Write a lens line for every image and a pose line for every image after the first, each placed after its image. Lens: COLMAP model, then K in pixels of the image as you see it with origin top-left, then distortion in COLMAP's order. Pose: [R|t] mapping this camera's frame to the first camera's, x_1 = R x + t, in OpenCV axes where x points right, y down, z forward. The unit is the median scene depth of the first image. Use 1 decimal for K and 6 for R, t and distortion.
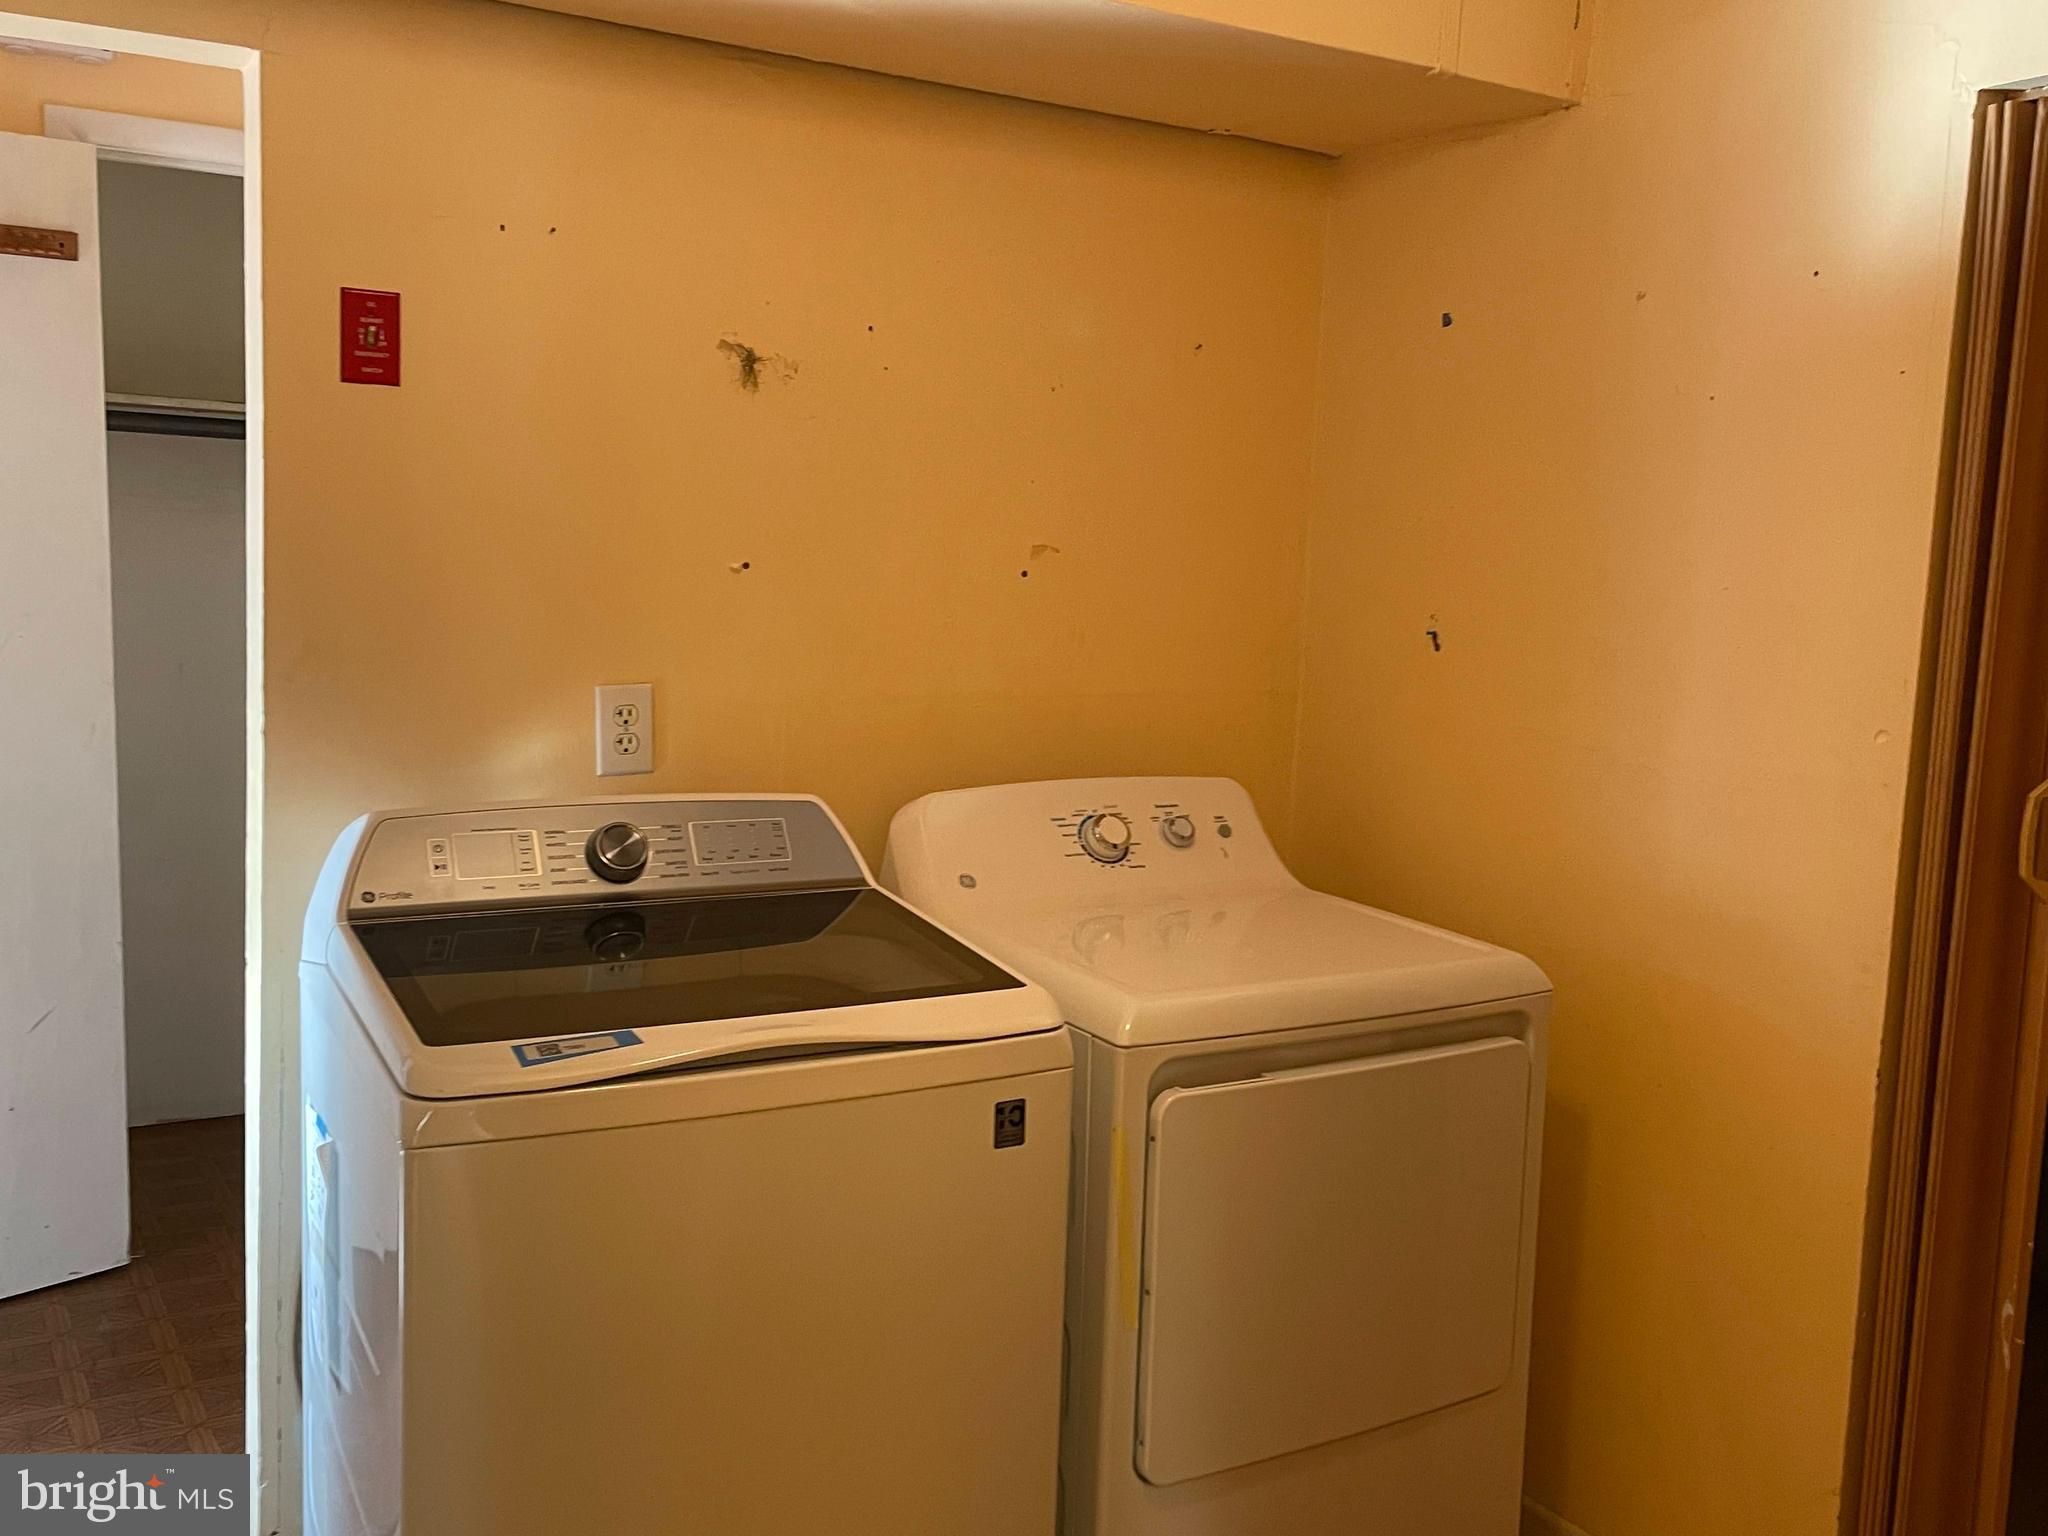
lens RADIAL K [[1960.1, 0, 1024.0], [0, 1960.1, 768.0], [0, 0, 1]] dist [0.183261, -0.240591]
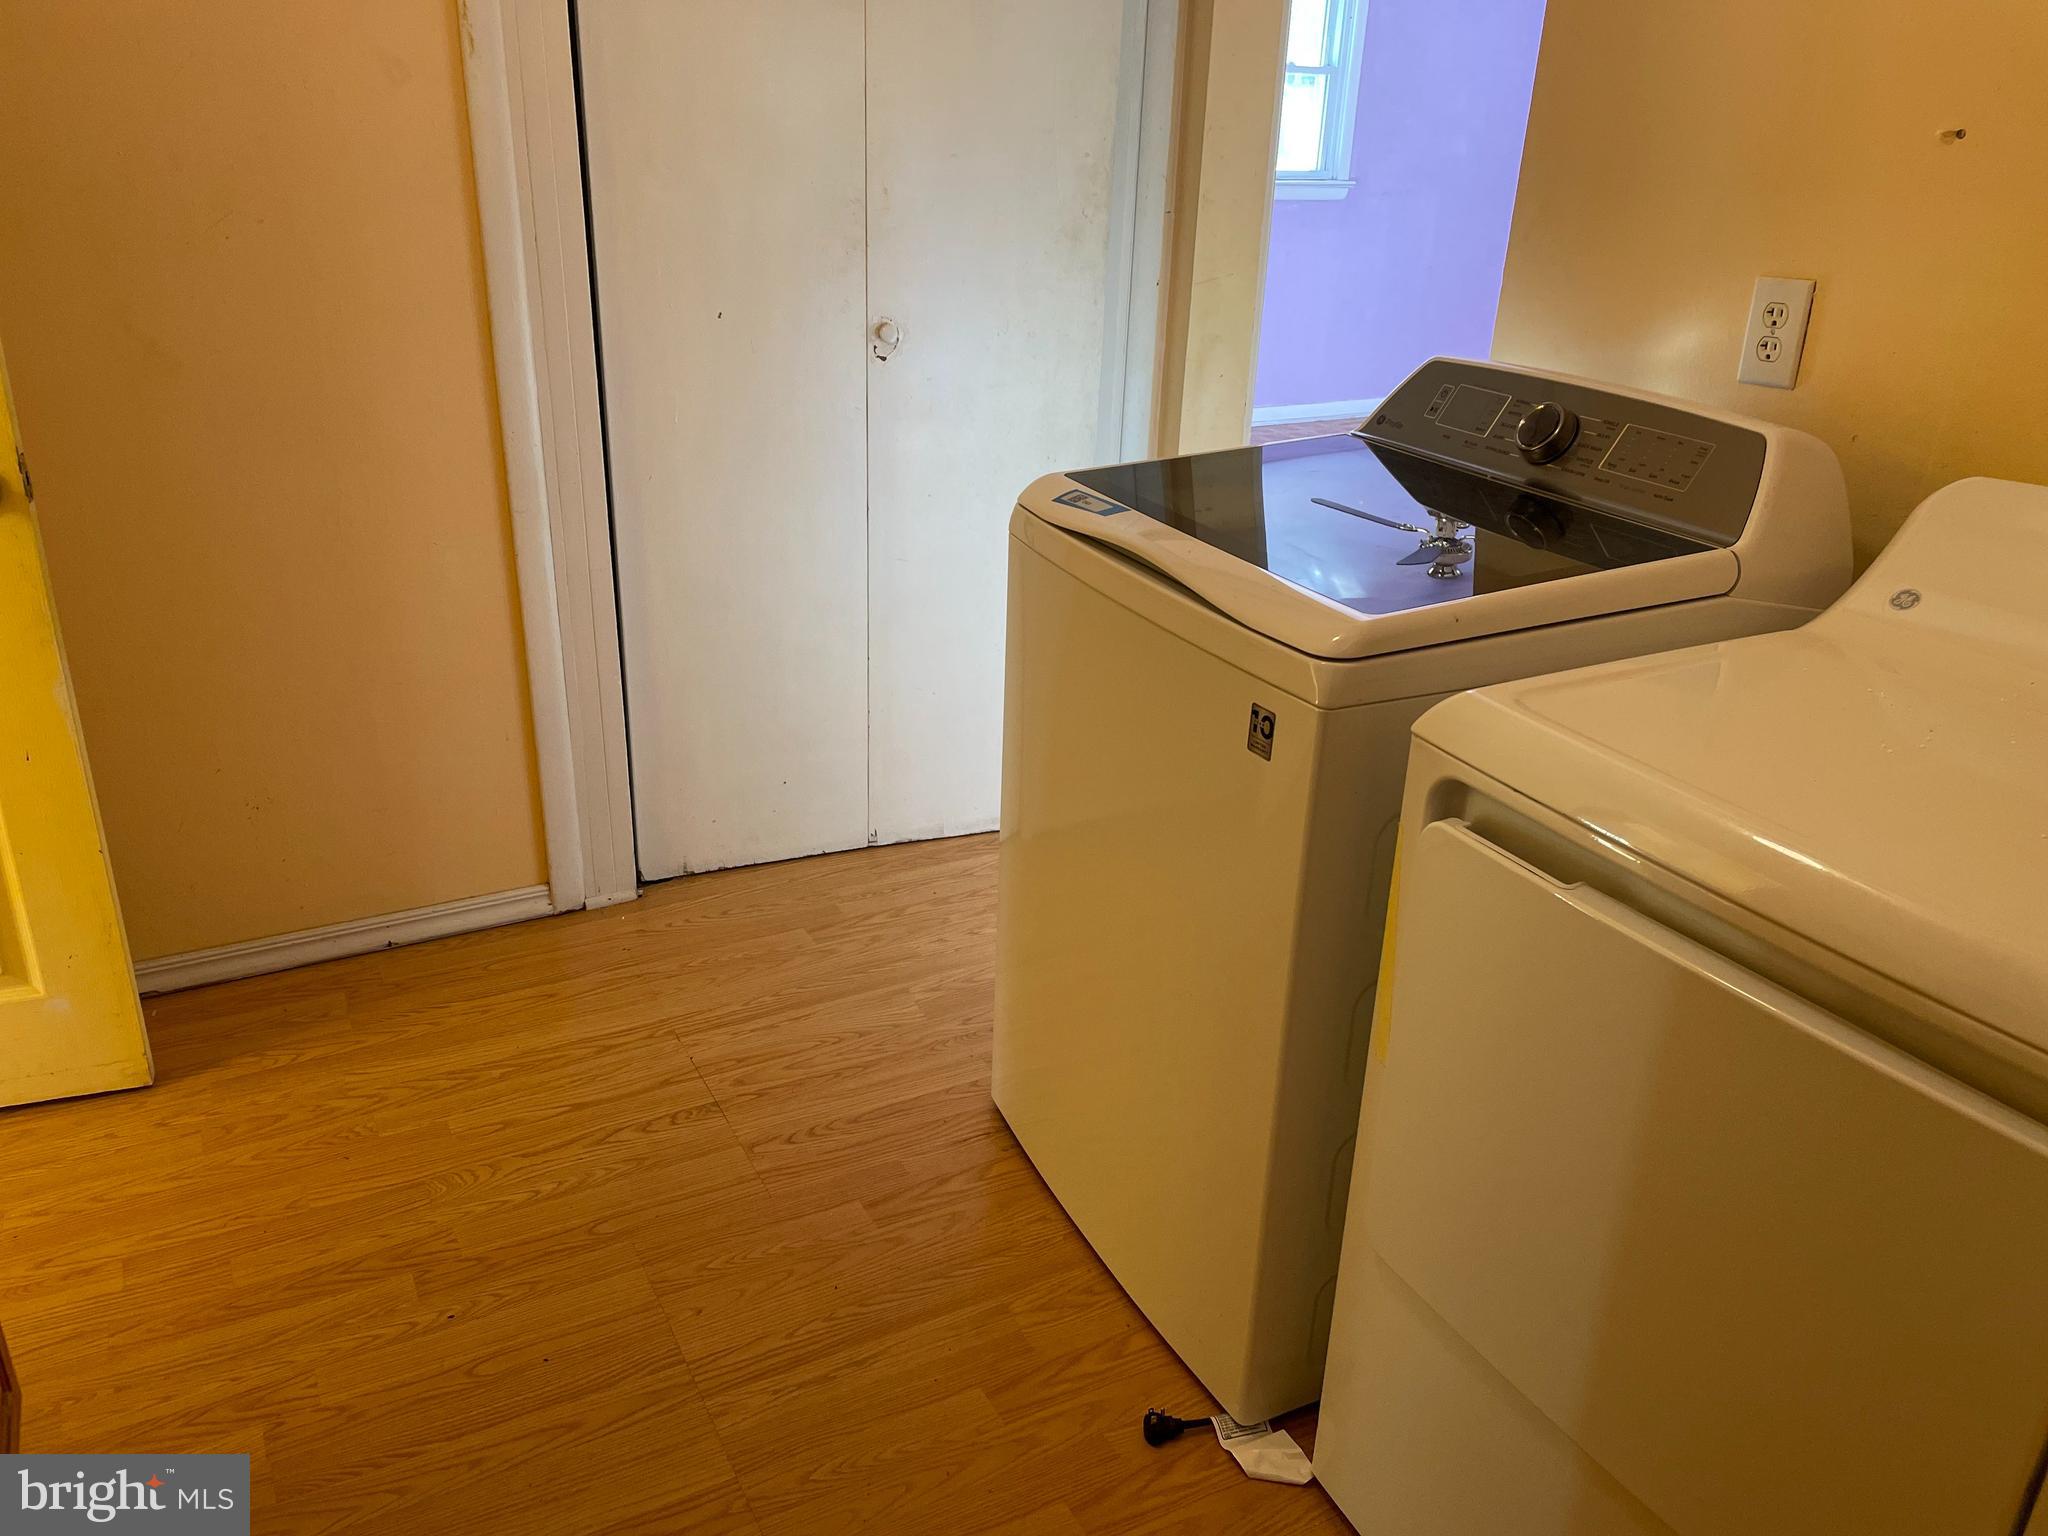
lens RADIAL K [[1571.6, 0, 1024.0], [0, 1571.6, 768.0], [0, 0, 1]] dist [0.097625, -0.137343]
pose [[-0.067636, 0.341739, -0.937358, 0.586275], [-0.168668, 0.922070, 0.348336, -0.034299], [0.983350, 0.181662, -0.004725, 0.760500]]
